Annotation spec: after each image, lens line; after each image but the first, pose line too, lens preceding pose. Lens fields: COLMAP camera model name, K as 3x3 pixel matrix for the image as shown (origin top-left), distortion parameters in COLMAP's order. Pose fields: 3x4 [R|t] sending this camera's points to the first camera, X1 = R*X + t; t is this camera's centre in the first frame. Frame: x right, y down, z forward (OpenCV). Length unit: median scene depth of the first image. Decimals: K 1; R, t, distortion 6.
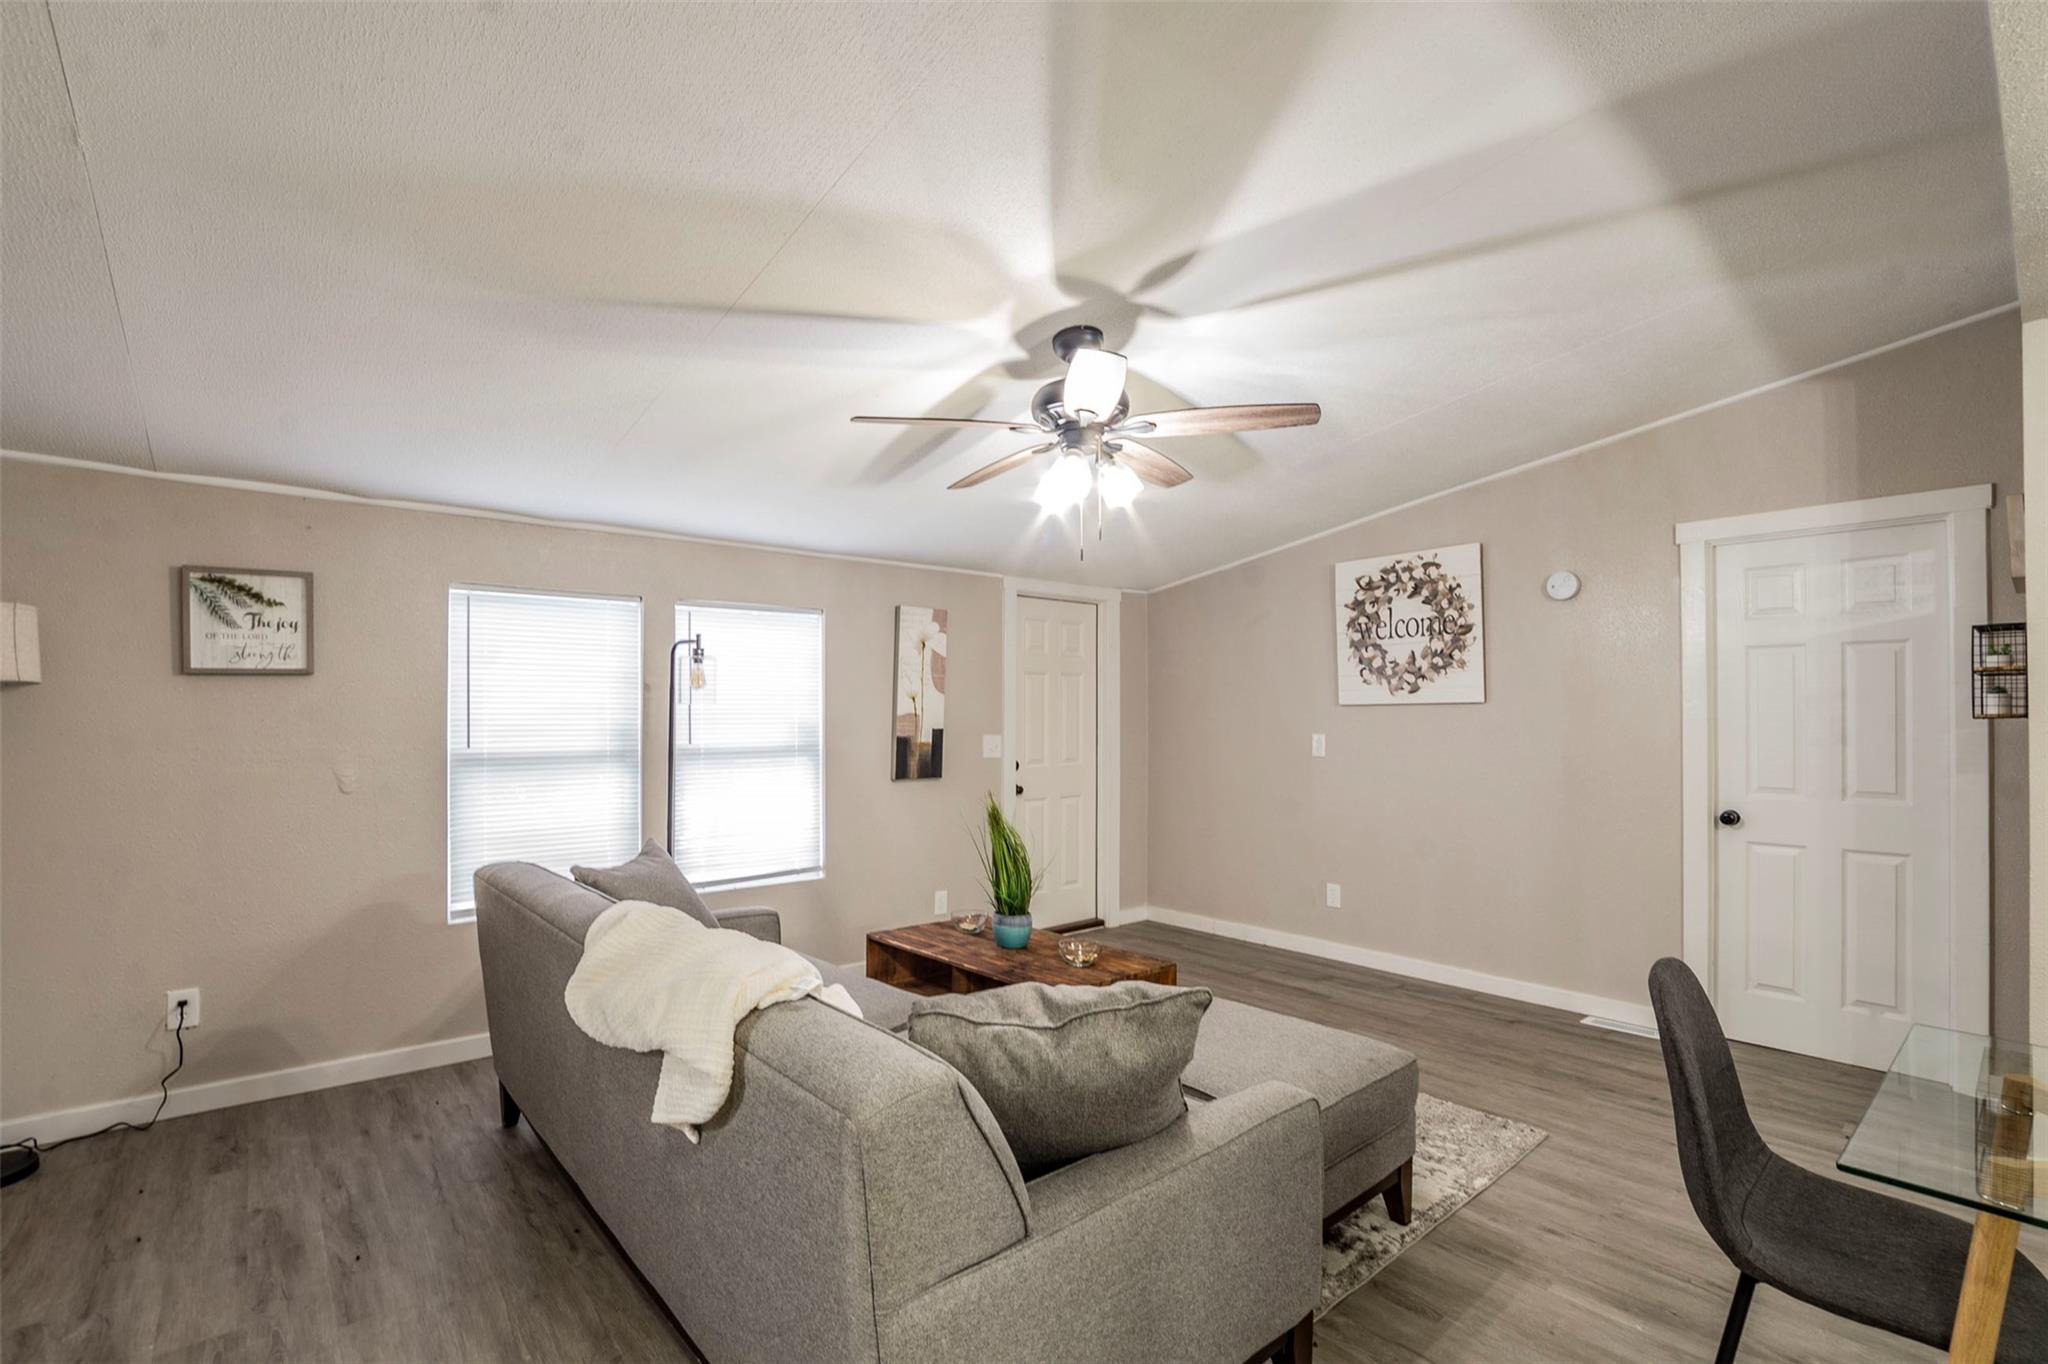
lens RADIAL K [[927.5, 0, 1028.5], [0, 927.5, 701.3], [0, 0, 1]] dist [-0.033890, 0.000464]
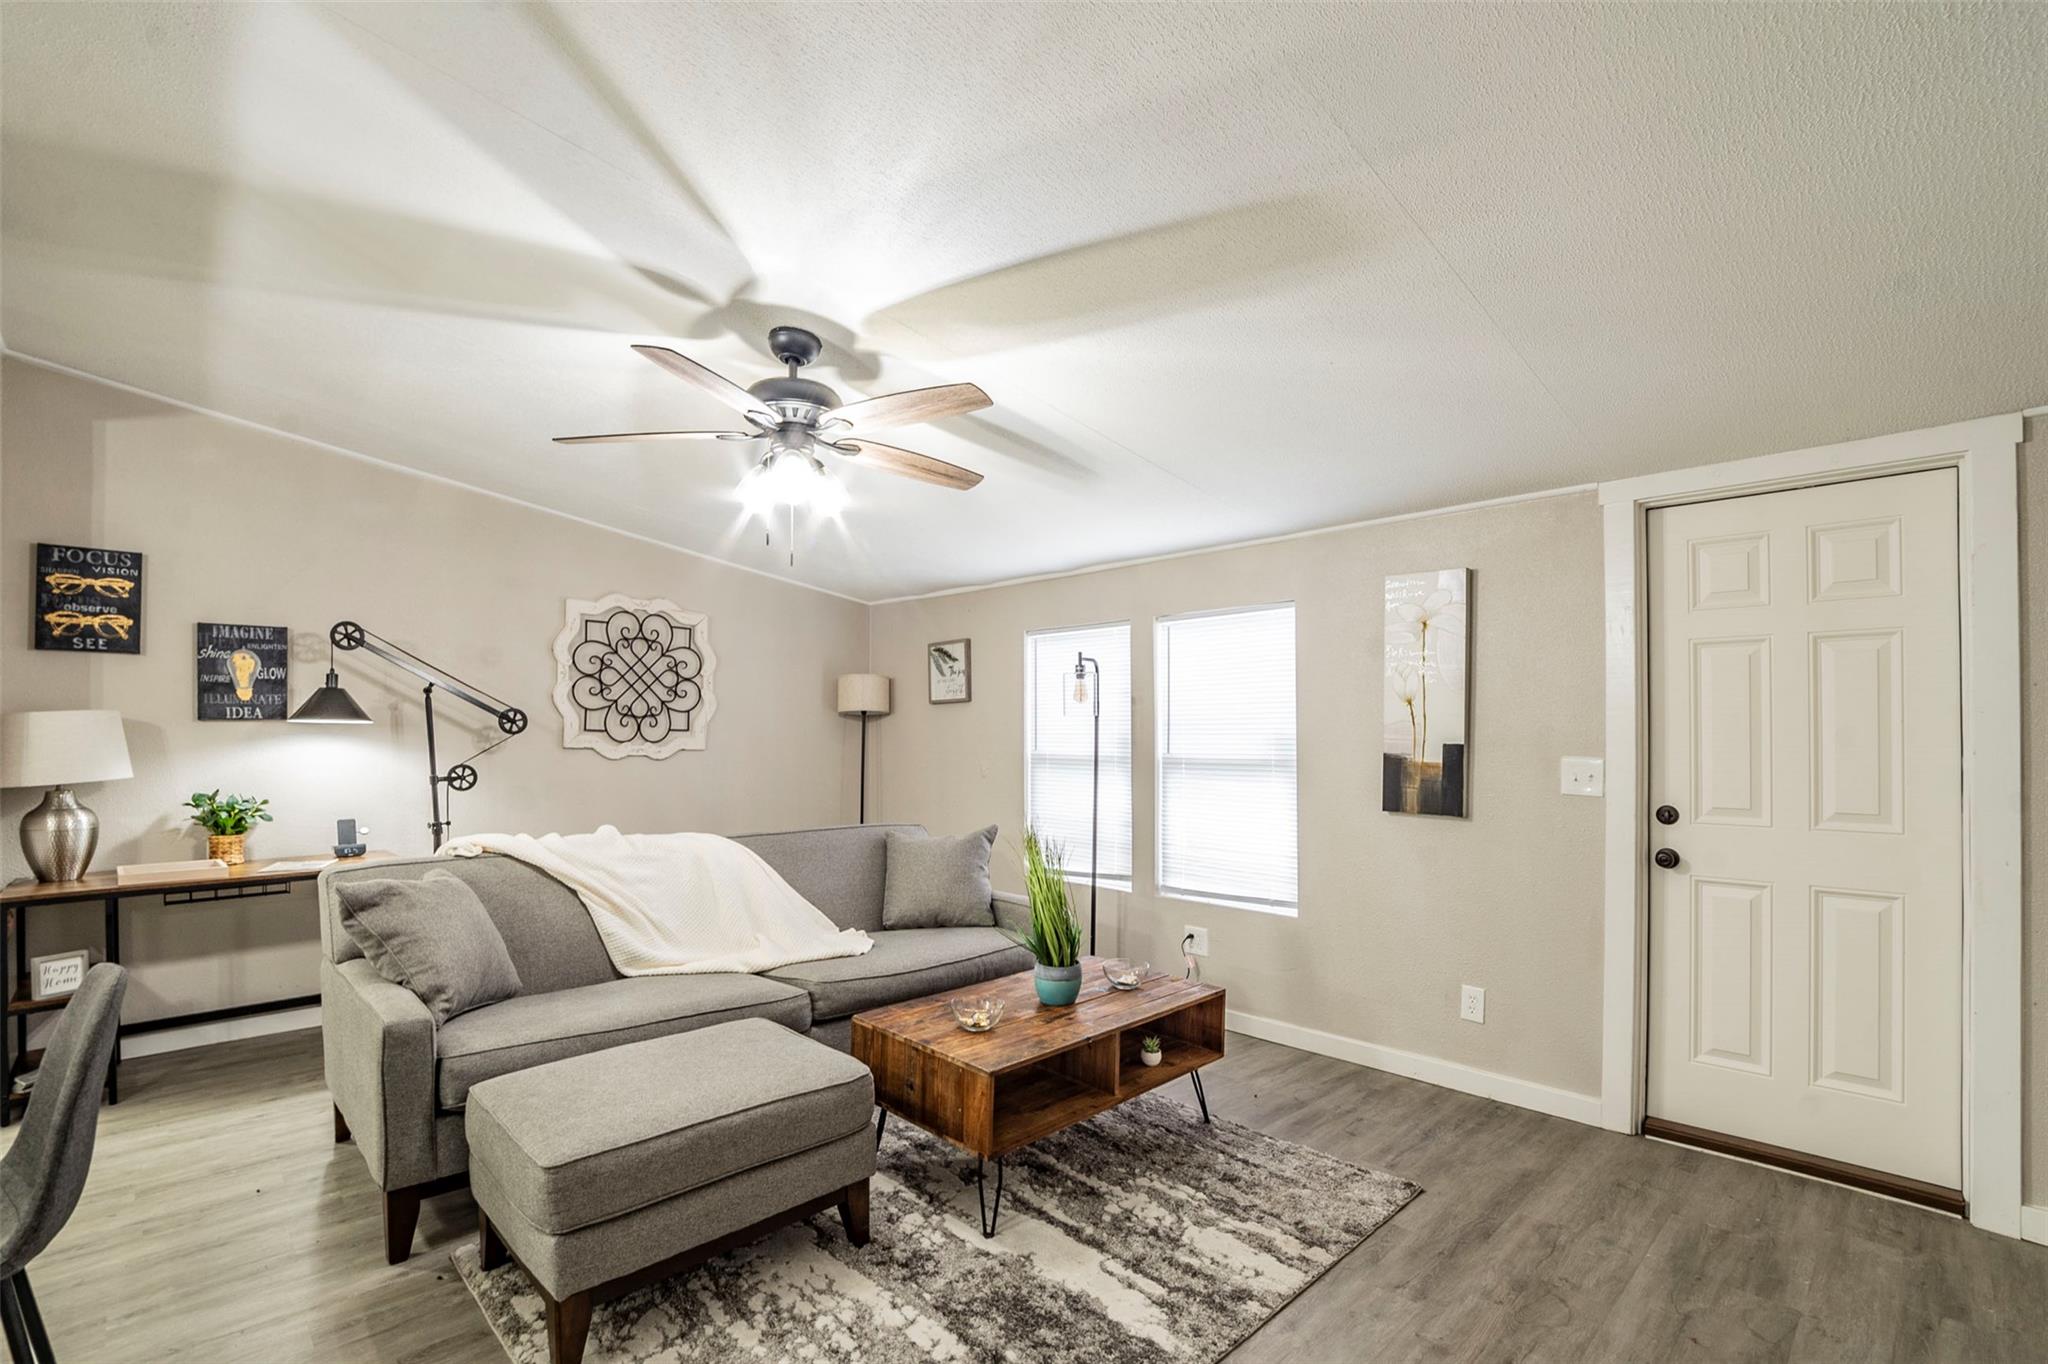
lens RADIAL K [[936.4, 0, 986.5], [0, 936.4, 725.2], [0, 0, 1]] dist [-0.001755, -0.005559]
pose [[0.044998, -0.005841, -0.998970, 0.665888], [0.014286, 0.999884, -0.005203, 0.016790], [0.998885, -0.014037, 0.045076, 0.725788]]
